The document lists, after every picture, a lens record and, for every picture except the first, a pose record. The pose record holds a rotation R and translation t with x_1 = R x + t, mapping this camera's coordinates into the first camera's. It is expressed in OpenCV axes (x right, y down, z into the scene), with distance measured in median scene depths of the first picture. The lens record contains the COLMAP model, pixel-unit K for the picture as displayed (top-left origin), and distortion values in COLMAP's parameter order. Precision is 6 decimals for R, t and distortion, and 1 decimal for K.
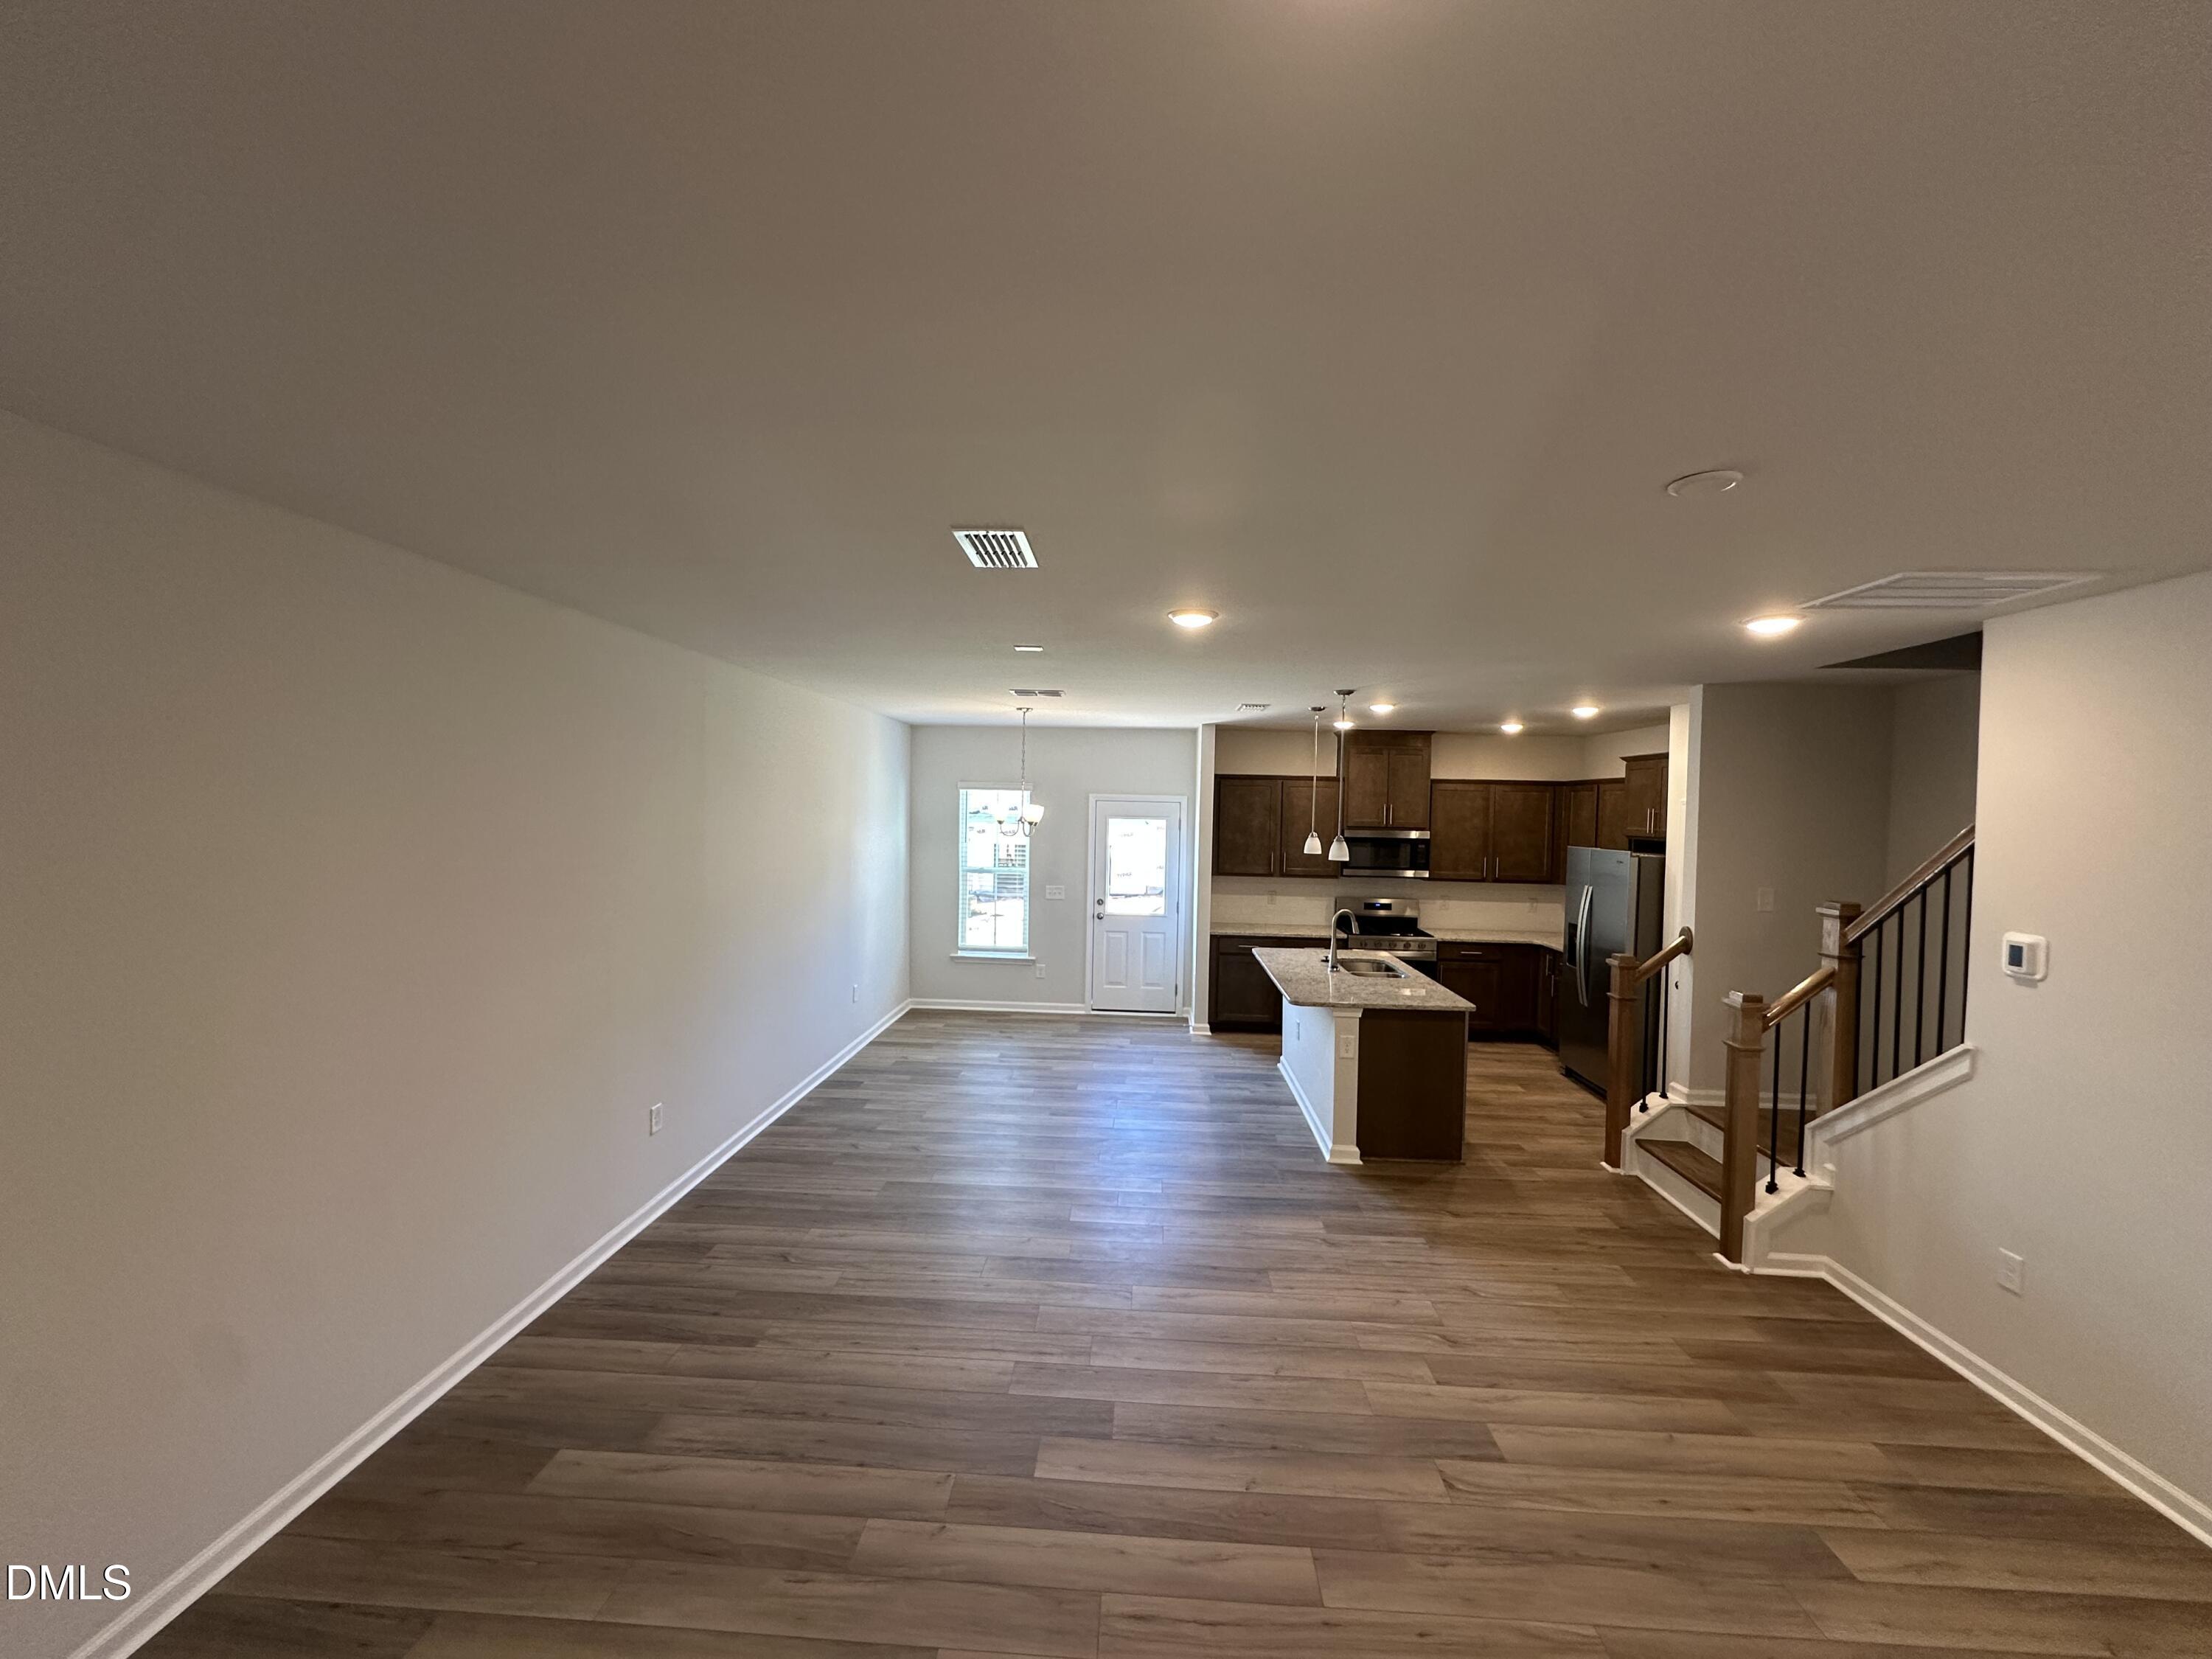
lens RADIAL K [[891.0, 0, 1098.6], [0, 891.0, 827.5], [0, 0, 1]] dist [-0.011202, 0.001919]
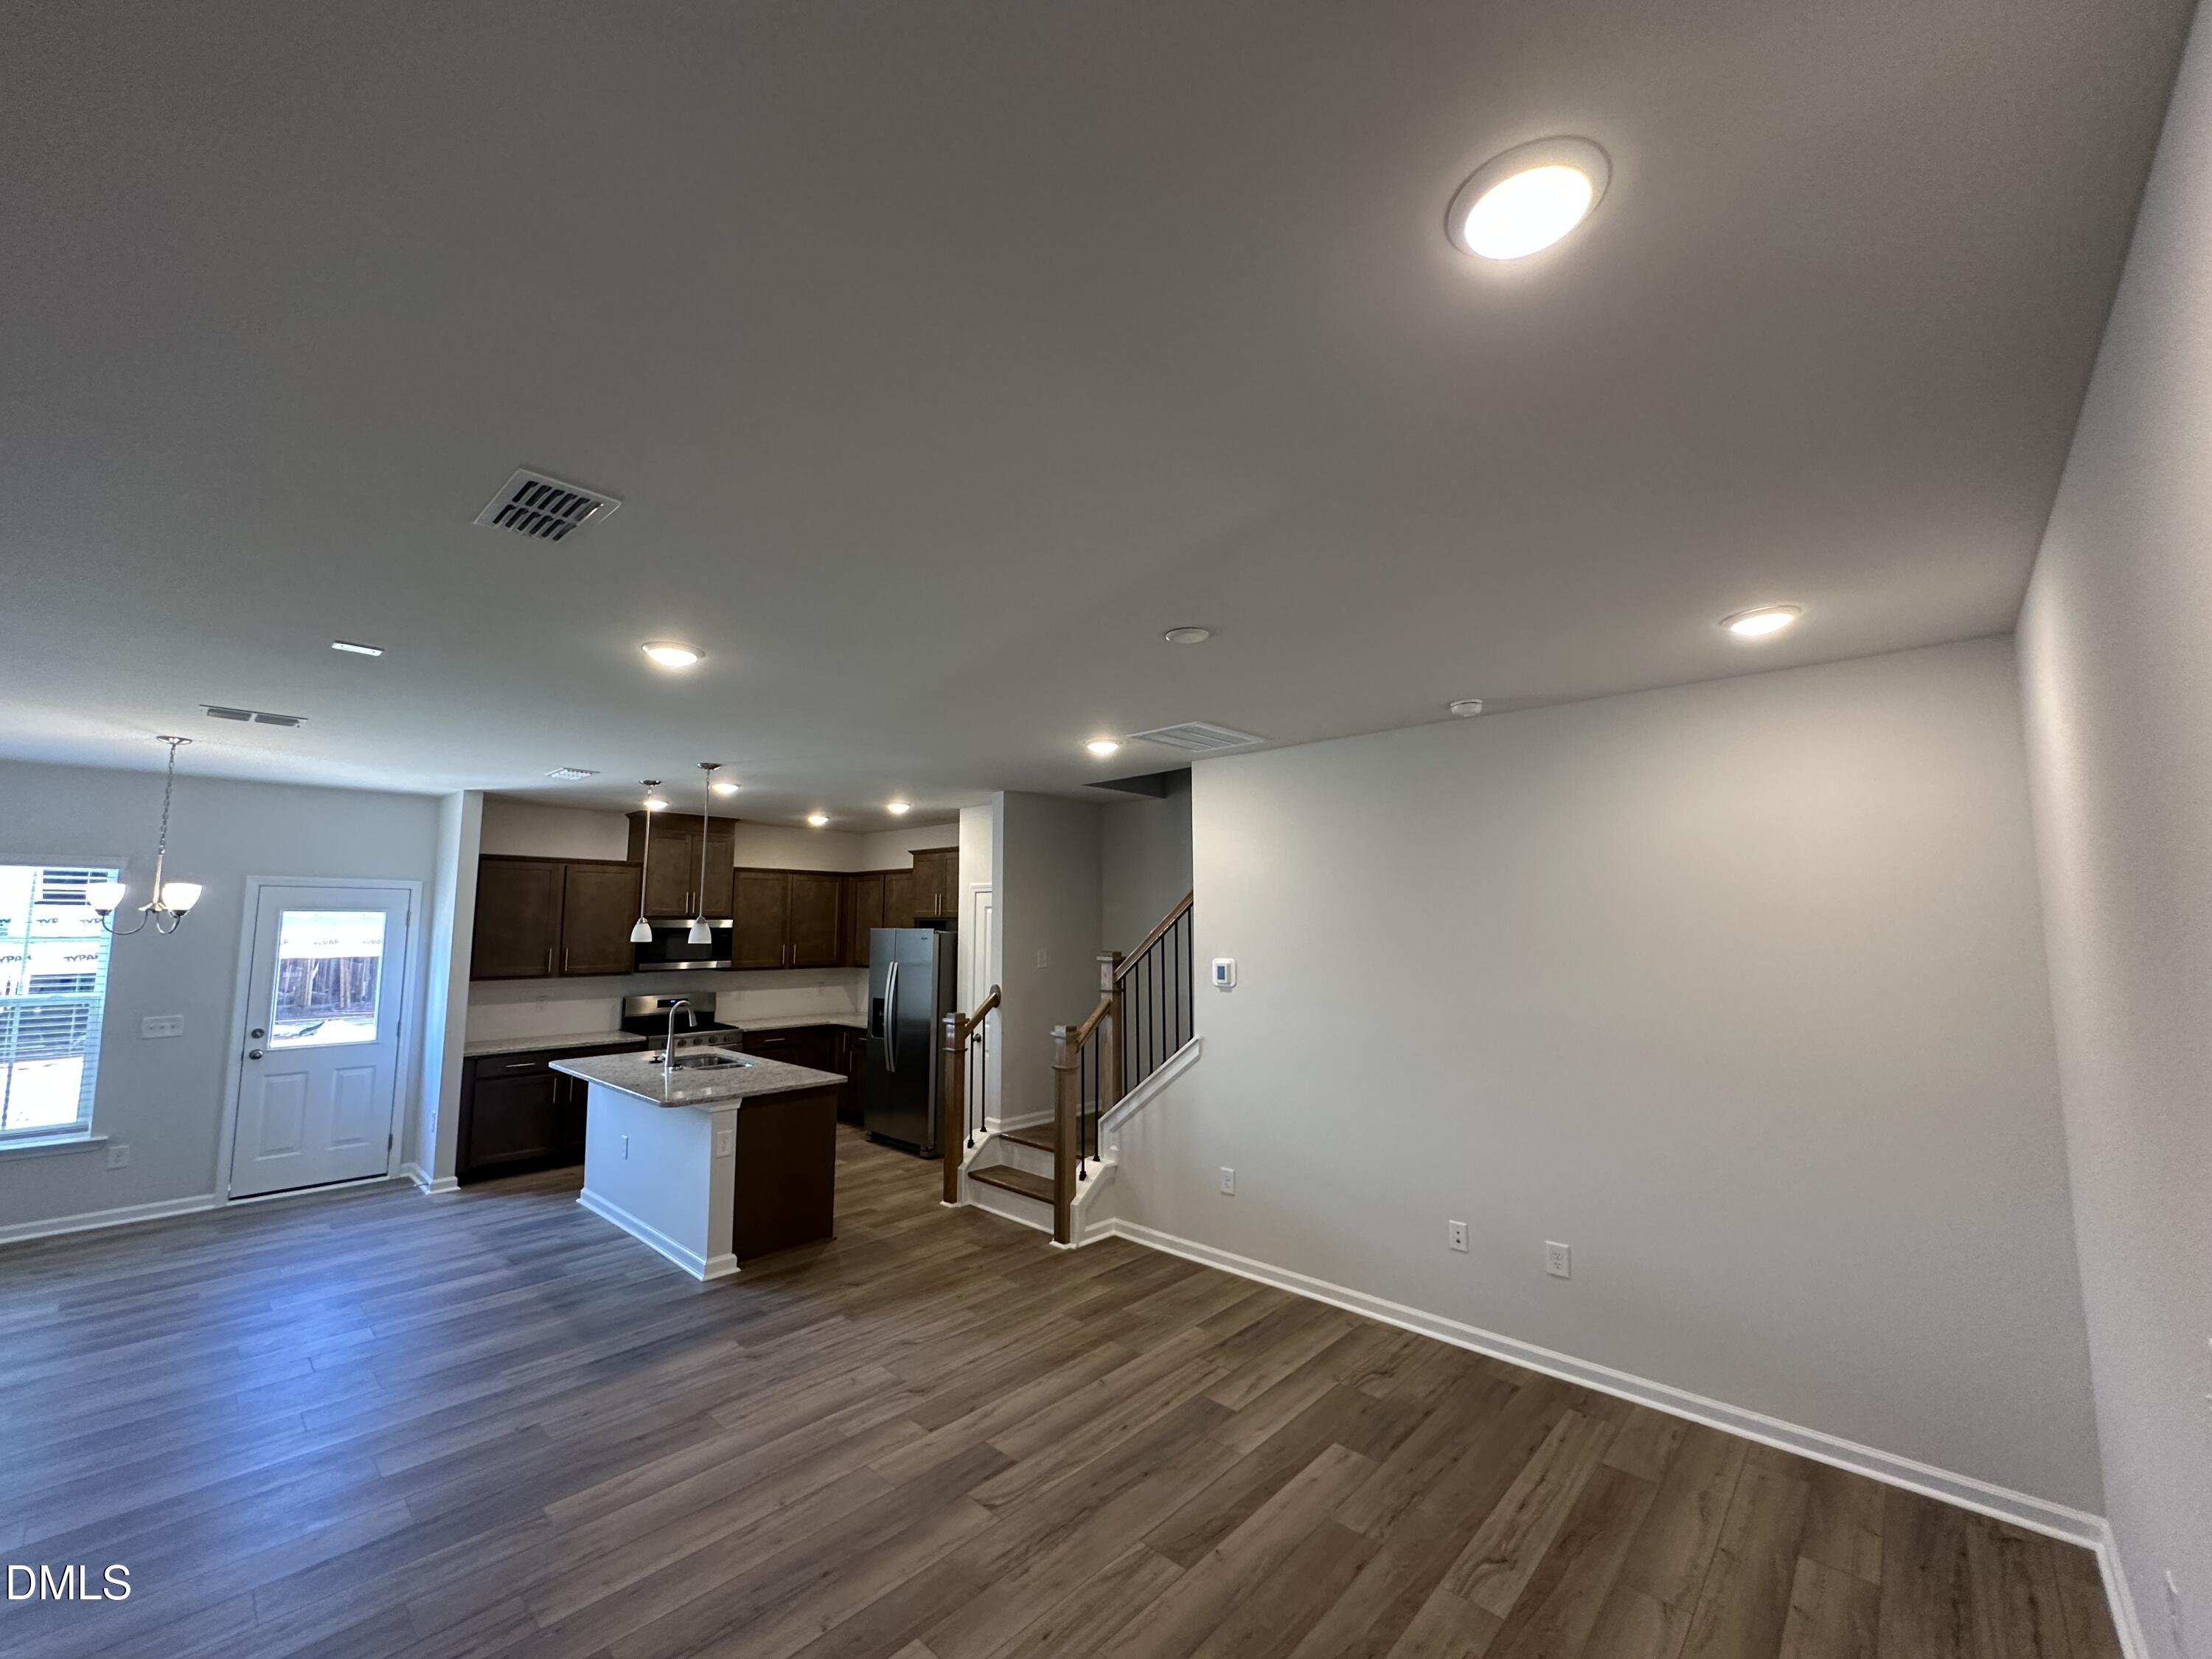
lens RADIAL K [[891.0, 0, 1104.0], [0, 891.0, 828.9], [0, 0, 1]] dist [-0.011202, 0.001919]
pose [[0.628522, 0.063619, 0.775186, -0.242726], [0.031181, 0.993787, -0.106841, 0.037968], [-0.777167, 0.091323, 0.622633, 0.105290]]
